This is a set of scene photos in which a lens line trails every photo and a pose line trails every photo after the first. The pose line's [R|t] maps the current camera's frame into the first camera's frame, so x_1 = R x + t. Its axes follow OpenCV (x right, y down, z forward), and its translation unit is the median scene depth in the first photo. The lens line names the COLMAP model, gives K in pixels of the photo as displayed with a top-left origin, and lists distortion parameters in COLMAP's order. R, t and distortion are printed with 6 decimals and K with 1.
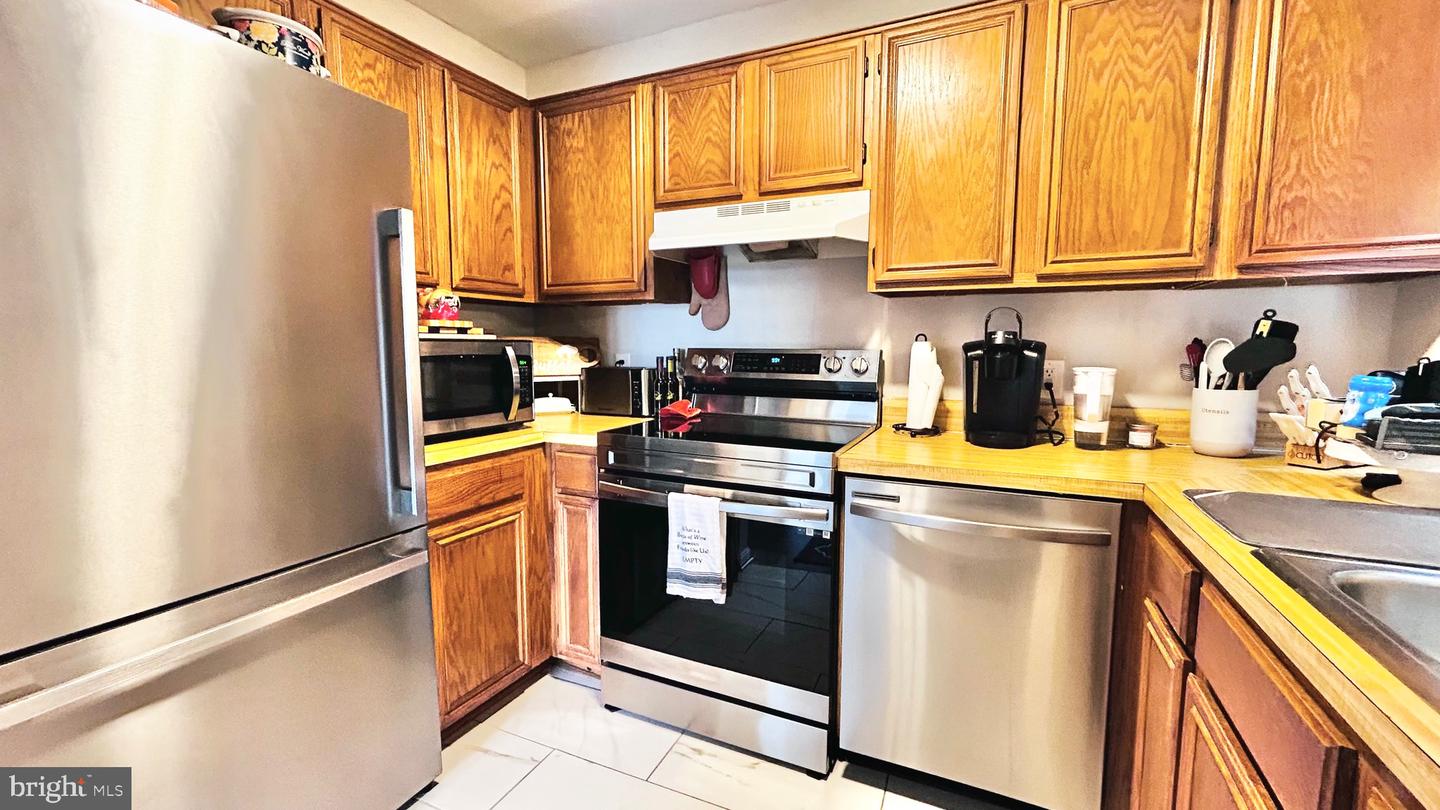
lens RADIAL K [[584.8, 0, 720.0], [0, 584.8, 405.0], [0, 0, 1]] dist [-0.000192, -0.000140]
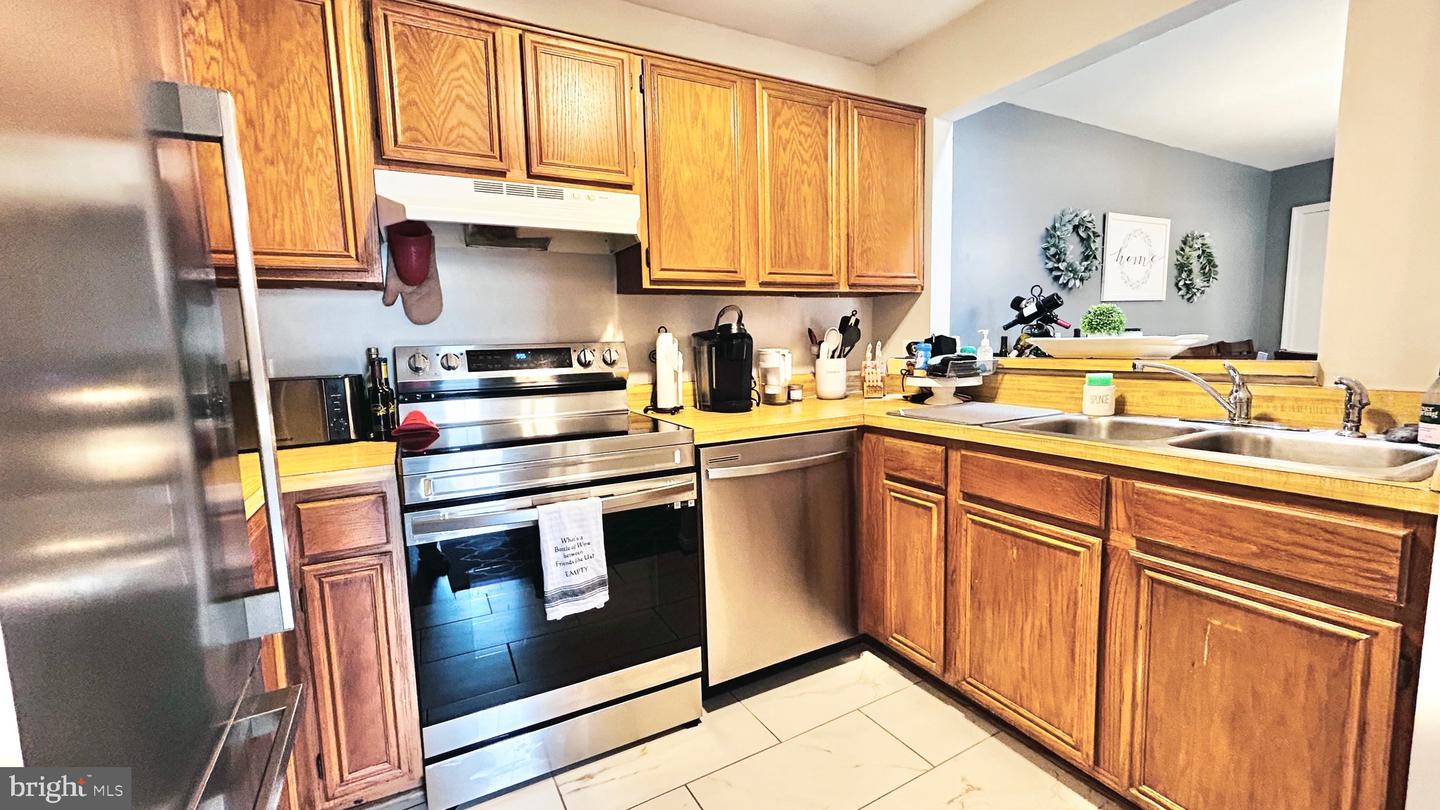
lens RADIAL K [[595.5, 0, 720.0], [0, 595.5, 405.0], [0, 0, 1]] dist [-0.000582, 0.000014]
pose [[0.587553, -0.106216, 0.802184, -0.620768], [0.113056, 0.992400, 0.048596, -0.012759], [-0.801249, 0.062139, 0.595096, 0.243437]]
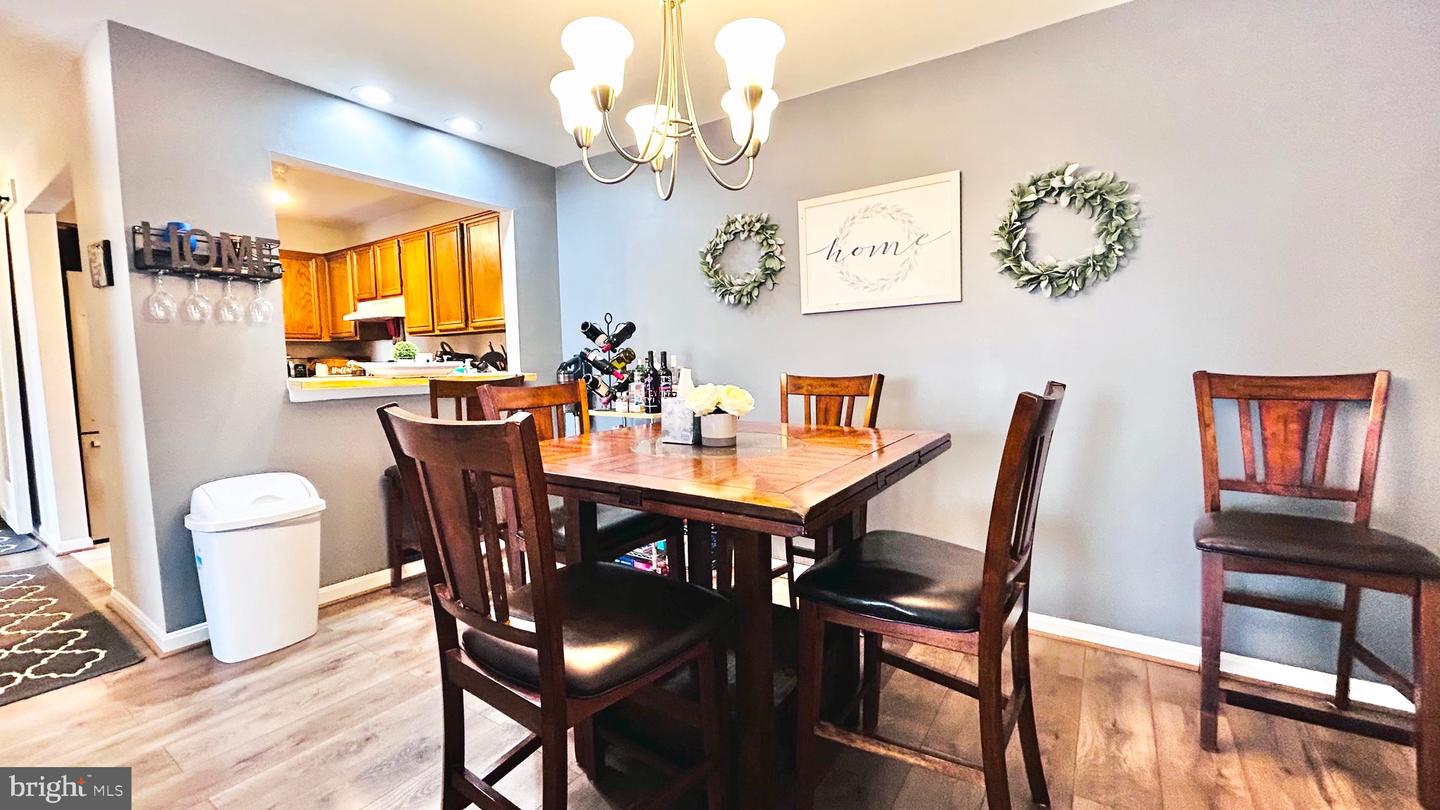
lens RADIAL K [[584.8, 0, 720.0], [0, 584.8, 405.0], [0, 0, 1]] dist [-0.000192, -0.000140]
pose [[0.988021, -0.009982, -0.153995, 2.095939], [0.006565, 0.999721, -0.022680, 0.179476], [0.154178, 0.021398, 0.987811, -1.356880]]
